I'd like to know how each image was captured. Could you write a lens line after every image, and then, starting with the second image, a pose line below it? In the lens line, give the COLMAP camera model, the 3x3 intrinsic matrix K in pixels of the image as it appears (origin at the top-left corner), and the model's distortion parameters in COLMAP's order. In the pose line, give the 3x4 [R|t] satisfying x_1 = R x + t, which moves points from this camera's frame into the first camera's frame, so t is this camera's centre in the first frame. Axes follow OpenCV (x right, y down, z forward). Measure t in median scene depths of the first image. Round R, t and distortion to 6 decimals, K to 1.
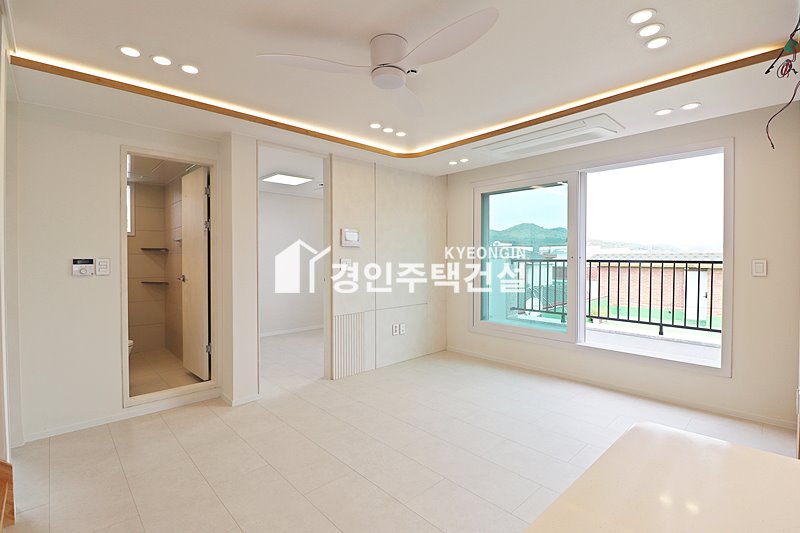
lens RADIAL K [[368.4, 0, 398.7], [0, 368.4, 261.6], [0, 0, 1]] dist [-0.000518, -0.013594]
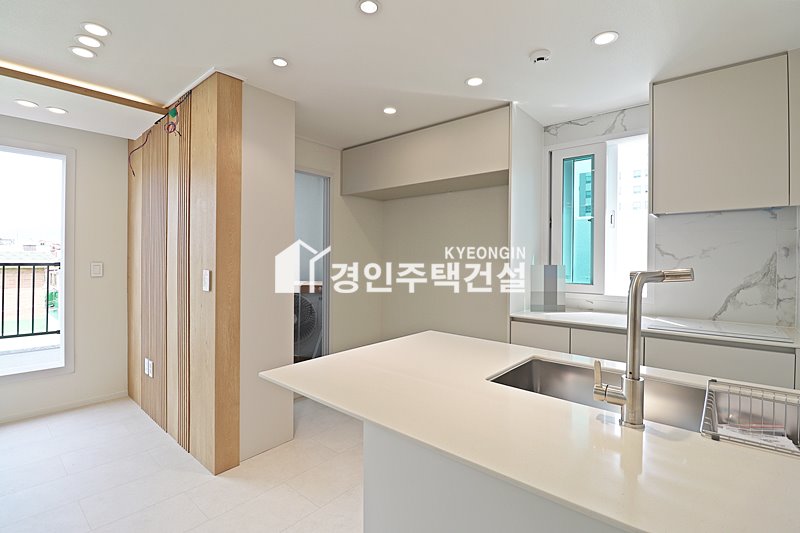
lens RADIAL K [[372.0, 0, 399.7], [0, 372.0, 261.2], [0, 0, 1]] dist [-0.000319, -0.014886]
pose [[-0.109209, -0.007274, 0.993992, -0.246564], [0.006520, 0.999946, 0.008034, -0.010865], [-0.993997, 0.007358, -0.109156, 0.141950]]
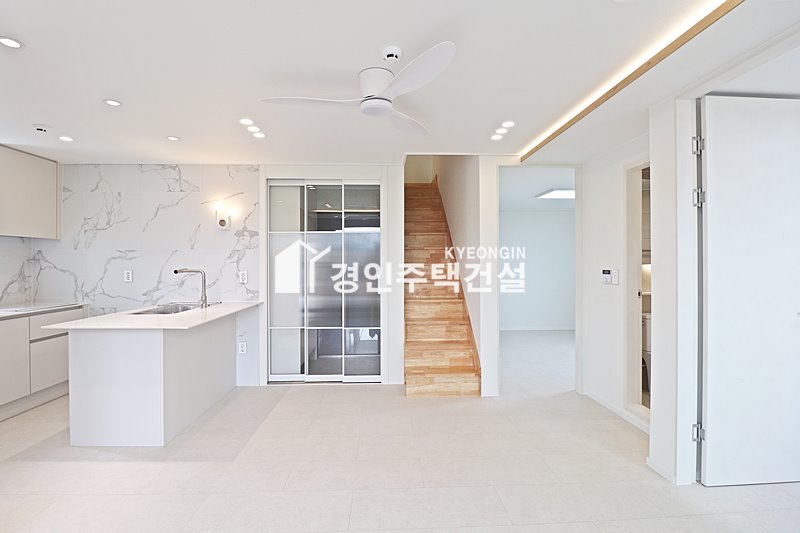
lens RADIAL K [[372.0, 0, 399.7], [0, 372.0, 261.2], [0, 0, 1]] dist [-0.000319, -0.014886]
pose [[-0.648763, 0.001495, -0.760989, 0.466917], [-0.005531, 0.999962, 0.006680, -0.034493], [0.760970, 0.008543, -0.648731, 1.083584]]
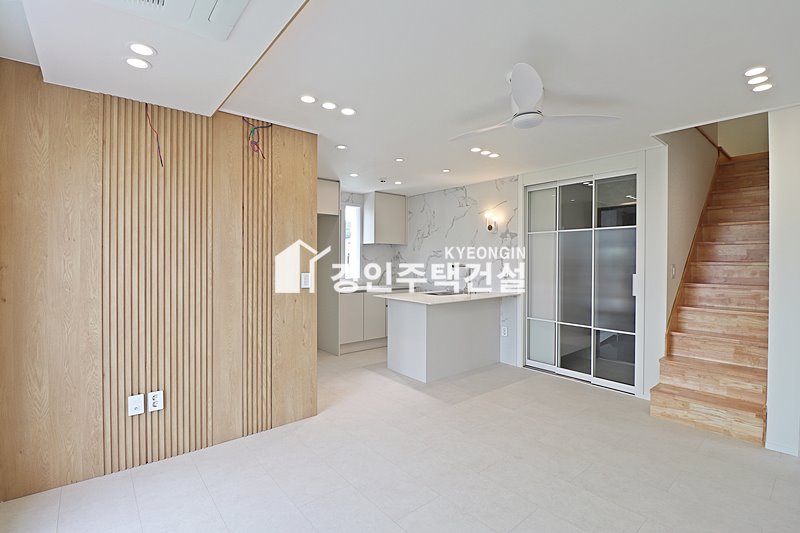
lens RADIAL K [[371.2, 0, 401.1], [0, 371.2, 263.4], [0, 0, 1]] dist [0.001573, -0.013564]
pose [[-0.998464, -0.002569, 0.055341, 0.192676], [-0.001352, 0.999757, 0.022010, -0.036769], [-0.055384, 0.021902, -0.998225, 1.378094]]
